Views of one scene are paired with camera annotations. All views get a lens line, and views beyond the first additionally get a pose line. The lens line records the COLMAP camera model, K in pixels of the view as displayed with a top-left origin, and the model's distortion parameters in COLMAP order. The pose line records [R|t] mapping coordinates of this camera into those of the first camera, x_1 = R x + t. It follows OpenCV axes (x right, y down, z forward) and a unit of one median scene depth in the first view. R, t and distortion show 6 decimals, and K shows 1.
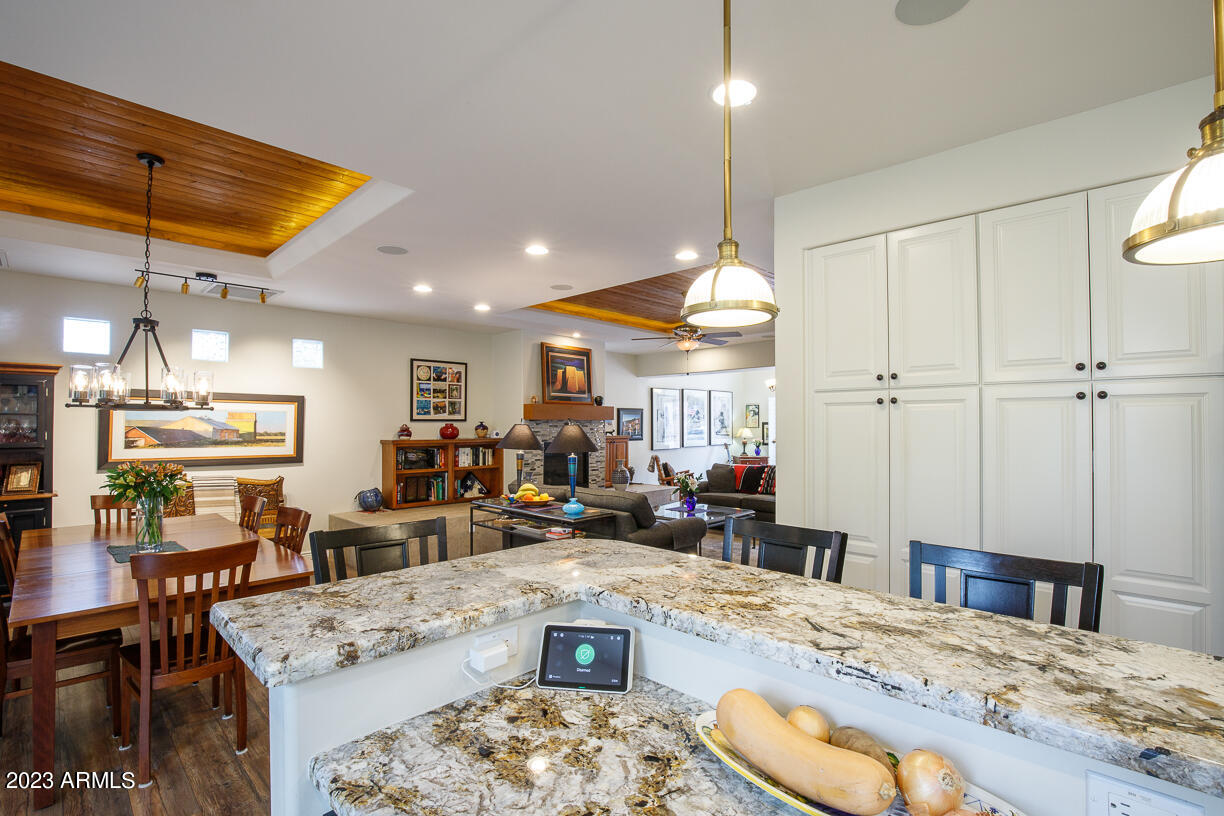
lens RADIAL K [[570.8, 0, 610.3], [0, 570.8, 421.6], [0, 0, 1]] dist [-0.001958, -0.000451]
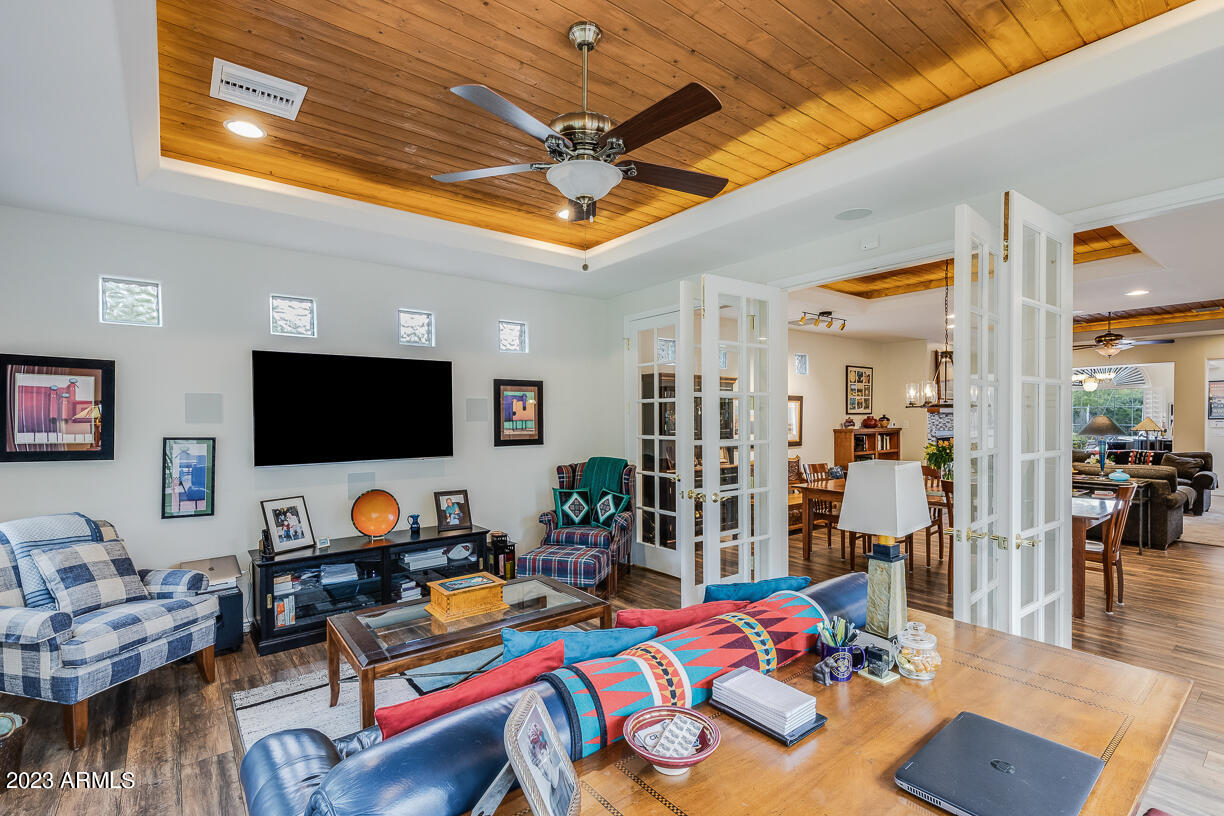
lens RADIAL K [[570.8, 0, 610.3], [0, 570.8, 421.6], [0, 0, 1]] dist [-0.001958, -0.000451]
pose [[0.992275, -0.005027, -0.123960, -0.692959], [0.006528, 0.999910, 0.011703, -0.002653], [0.123890, -0.012422, 0.992218, -0.312556]]
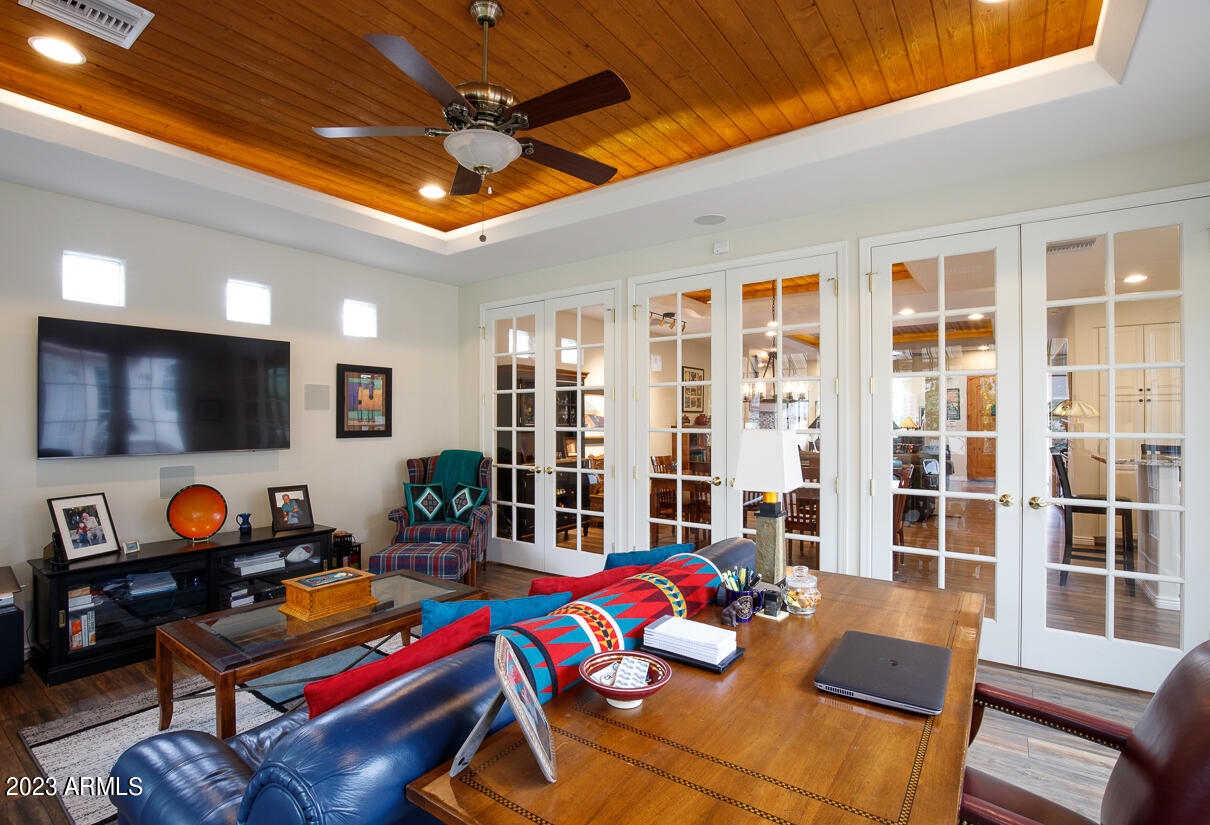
lens RADIAL K [[583.6, 0, 605.0], [0, 583.6, 412.5], [0, 0, 1]] dist [-0.046025, 0.008787]
pose [[0.987534, 0.002341, 0.157389, -0.728292], [-0.001039, 0.999965, -0.008359, 0.012214], [-0.157403, 0.008091, 0.987501, -0.319669]]
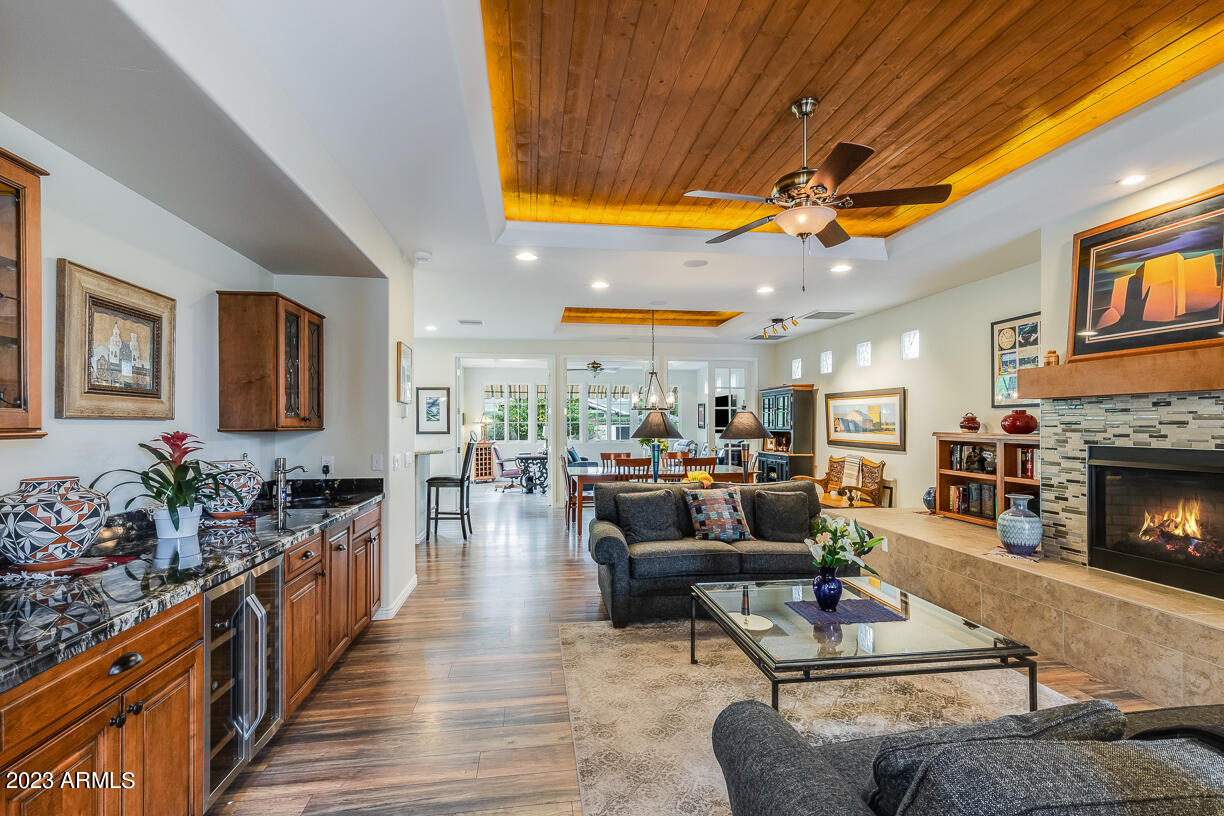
lens RADIAL K [[570.8, 0, 610.3], [0, 570.8, 421.6], [0, 0, 1]] dist [-0.001958, -0.000451]
pose [[-0.610553, -0.003284, -0.791968, 0.518790], [0.003844, 0.999967, -0.007109, 0.019565], [0.791966, -0.007385, -0.610521, 1.028432]]
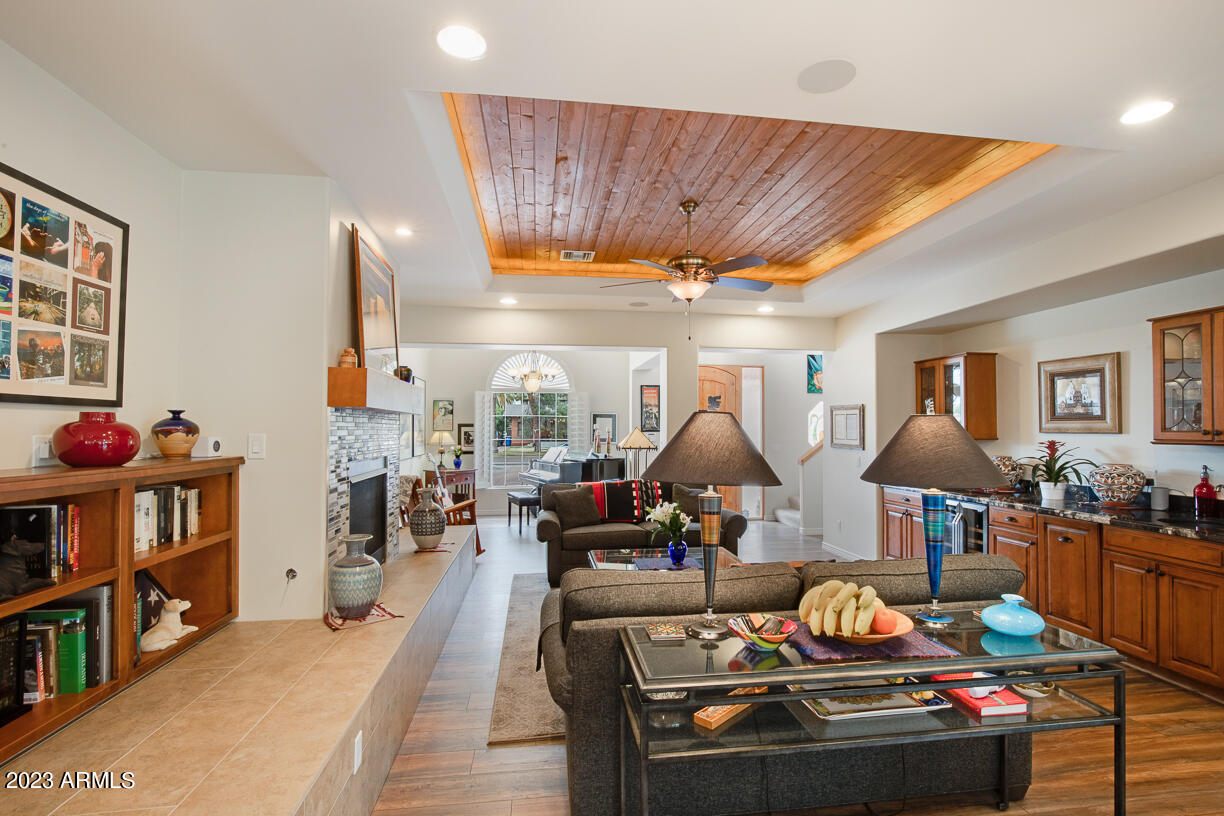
lens RADIAL K [[570.8, 0, 610.3], [0, 570.8, 421.6], [0, 0, 1]] dist [-0.001958, -0.000451]
pose [[0.609139, 0.010686, 0.792992, -0.353095], [-0.003014, 0.999933, -0.011160, 0.010449], [-0.793058, 0.004408, 0.609130, 0.619559]]
